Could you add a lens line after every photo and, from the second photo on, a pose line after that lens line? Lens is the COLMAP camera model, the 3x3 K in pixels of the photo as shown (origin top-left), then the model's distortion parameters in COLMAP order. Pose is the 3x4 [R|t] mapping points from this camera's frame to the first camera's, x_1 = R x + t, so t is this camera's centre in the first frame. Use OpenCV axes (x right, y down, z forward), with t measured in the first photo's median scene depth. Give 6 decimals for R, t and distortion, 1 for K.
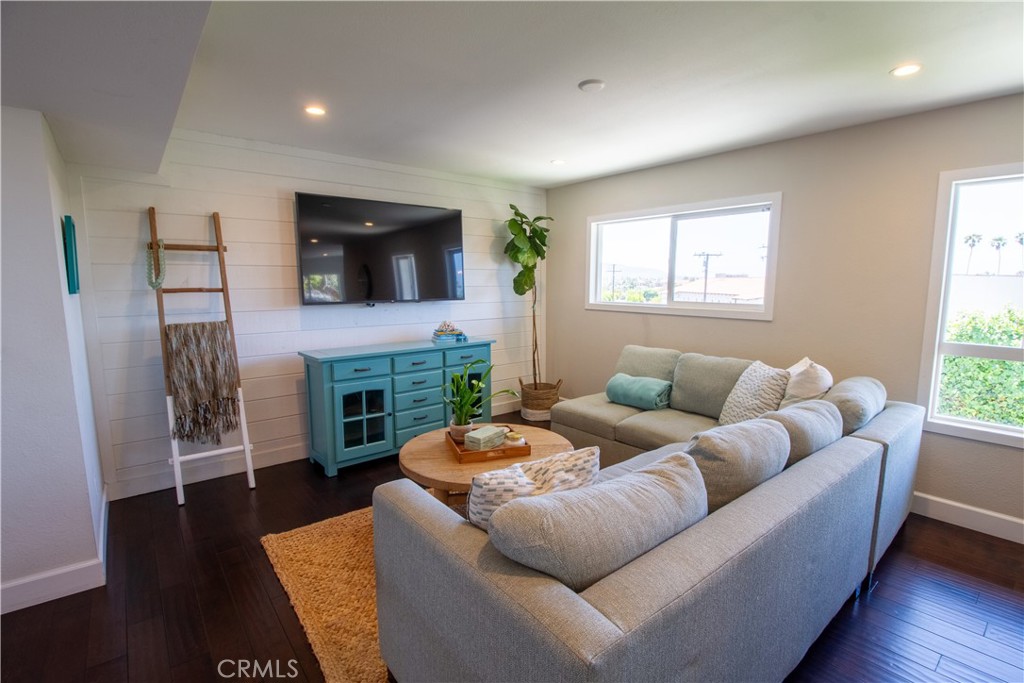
lens RADIAL K [[474.1, 0, 517.6], [0, 474.1, 342.6], [0, 0, 1]] dist [0.002584, -0.013535]
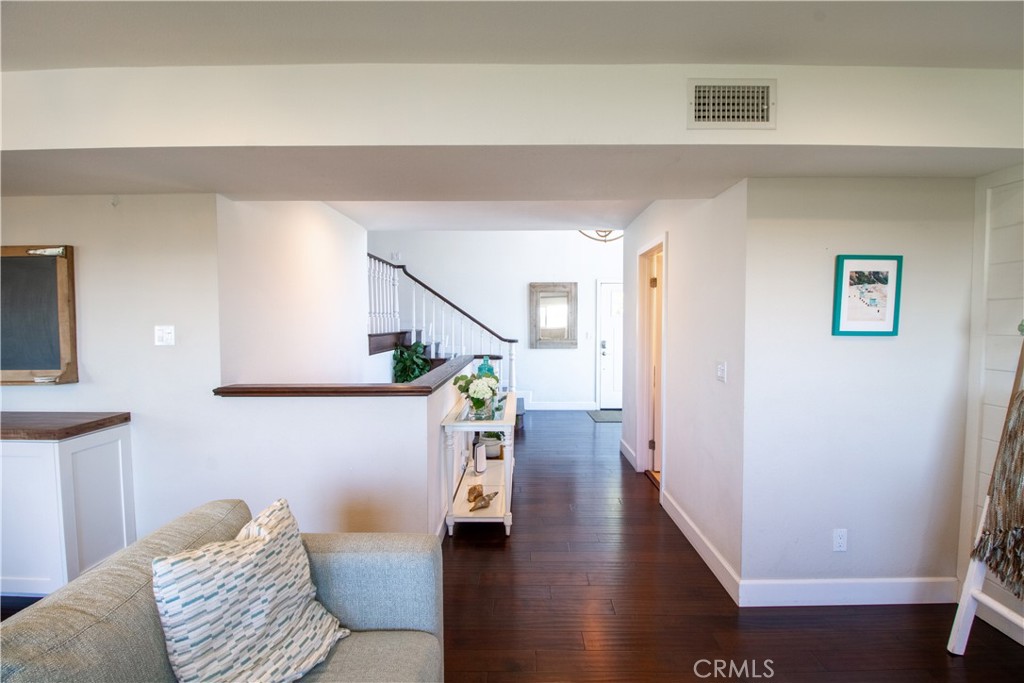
lens RADIAL K [[474.1, 0, 517.6], [0, 474.1, 342.6], [0, 0, 1]] dist [0.002584, -0.013535]
pose [[-0.642187, 0.029697, -0.765973, 0.171824], [-0.097818, 0.987905, 0.120312, -0.110646], [0.760282, 0.152189, -0.631515, 0.870846]]
